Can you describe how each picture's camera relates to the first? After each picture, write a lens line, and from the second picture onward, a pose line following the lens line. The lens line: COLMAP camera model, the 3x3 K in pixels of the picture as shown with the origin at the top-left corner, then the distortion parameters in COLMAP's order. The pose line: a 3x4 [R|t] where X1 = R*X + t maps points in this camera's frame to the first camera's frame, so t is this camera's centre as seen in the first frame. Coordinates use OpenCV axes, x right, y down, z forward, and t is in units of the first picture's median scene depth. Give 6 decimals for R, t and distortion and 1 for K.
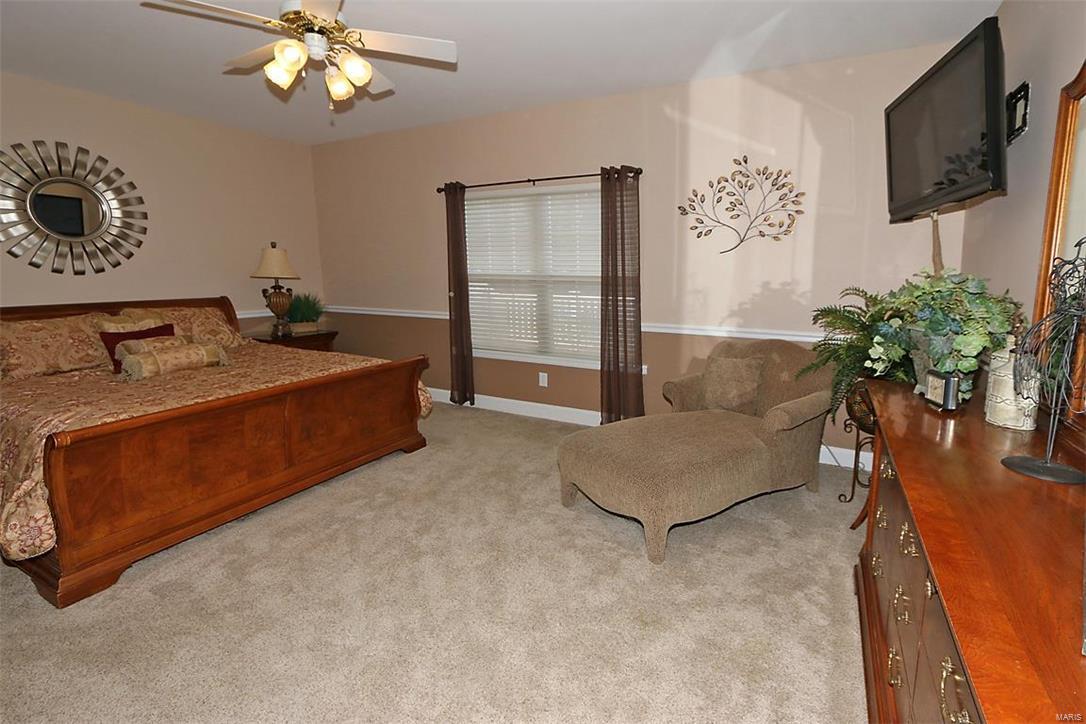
lens RADIAL K [[520.7, 0, 543.0], [0, 520.7, 362.0], [0, 0, 1]] dist [-0.001384, 0.000082]
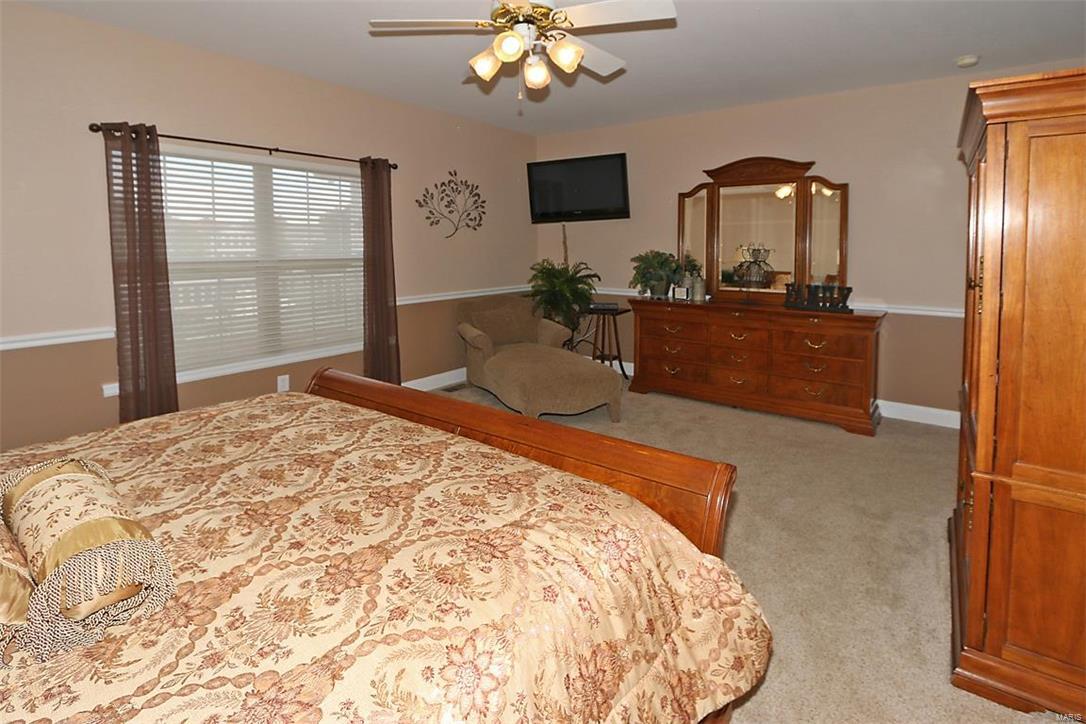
lens RADIAL K [[520.7, 0, 543.0], [0, 520.7, 362.0], [0, 0, 1]] dist [-0.001384, 0.000082]
pose [[0.139029, -0.222224, 0.965032, -0.943993], [0.186577, 0.962922, 0.194859, -0.103077], [-0.972553, 0.152962, 0.175336, 0.510355]]
